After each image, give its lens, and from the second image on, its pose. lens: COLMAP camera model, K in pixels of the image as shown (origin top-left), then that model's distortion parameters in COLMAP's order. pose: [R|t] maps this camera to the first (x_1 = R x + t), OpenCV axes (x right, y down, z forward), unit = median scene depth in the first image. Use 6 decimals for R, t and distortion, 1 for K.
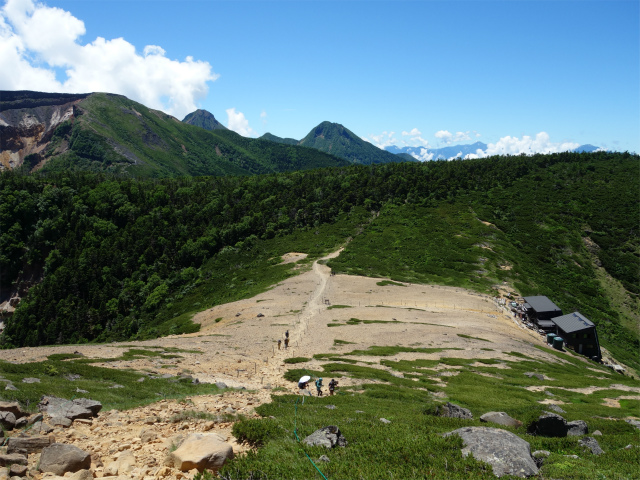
lens RADIAL K [[574.9, 0, 320.0], [0, 574.9, 240.0], [0, 0, 1]] dist [-0.003208, -0.013738]
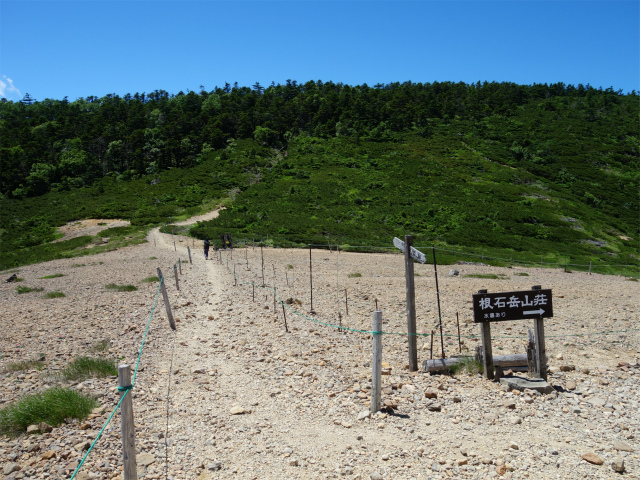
lens RADIAL K [[574.9, 0, 320.0], [0, 574.9, 240.0], [0, 0, 1]] dist [-0.003208, -0.013738]
pose [[0.957480, -0.006544, 0.288426, -0.011400], [0.024460, 0.997985, -0.058553, 0.059928], [-0.287462, 0.063118, 0.955710, 0.573450]]
